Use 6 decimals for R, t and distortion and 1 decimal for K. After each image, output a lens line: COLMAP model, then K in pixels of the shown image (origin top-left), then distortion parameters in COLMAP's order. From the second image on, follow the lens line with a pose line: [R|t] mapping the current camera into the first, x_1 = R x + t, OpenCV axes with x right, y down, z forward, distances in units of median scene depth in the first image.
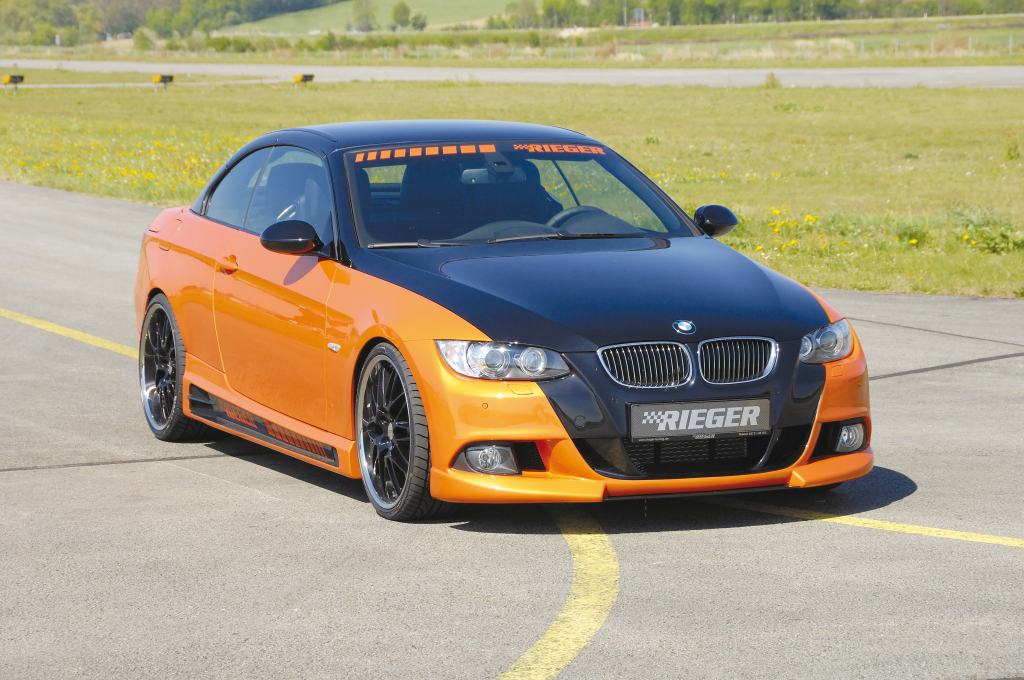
lens RADIAL K [[3172.4, 0, 512.0], [0, 3172.4, 340.0], [0, 0, 1]] dist [1.021159, 0.114578]
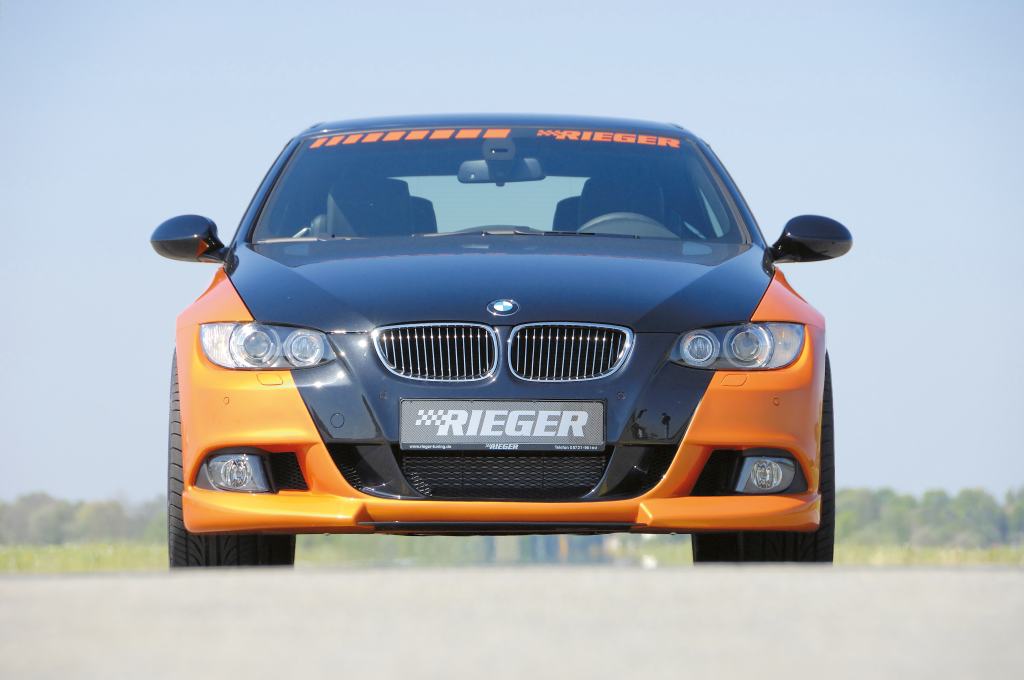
lens RADIAL K [[6458.2, 0, 509.3], [0, 6458.2, 262.5], [0, 0, 1]] dist [1.840553, -61.908784]
pose [[0.929161, -0.001192, -0.369674, 0.624975], [-0.048311, 0.991027, -0.124624, 0.177037], [0.366506, 0.133655, 0.920766, -0.413565]]
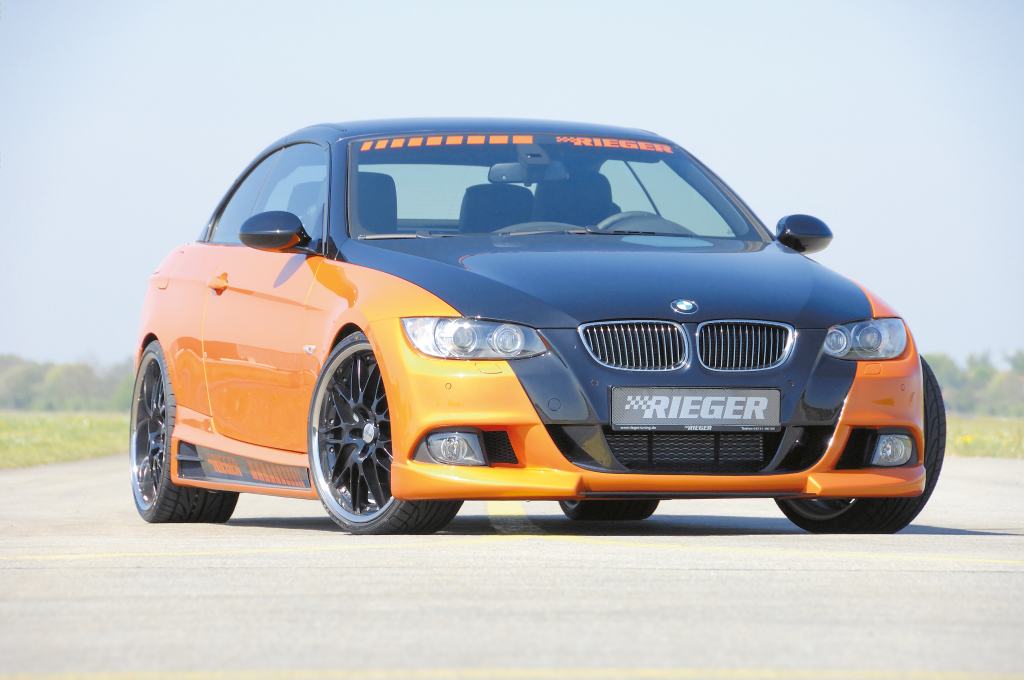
lens RADIAL K [[6458.2, 0, 509.3], [0, 6458.2, 262.5], [0, 0, 1]] dist [1.840553, -61.908784]
pose [[0.992945, 0.012748, -0.117889, 0.216664], [-0.025741, 0.993669, -0.109359, 0.180125], [0.115748, 0.111623, 0.986987, -0.762721]]
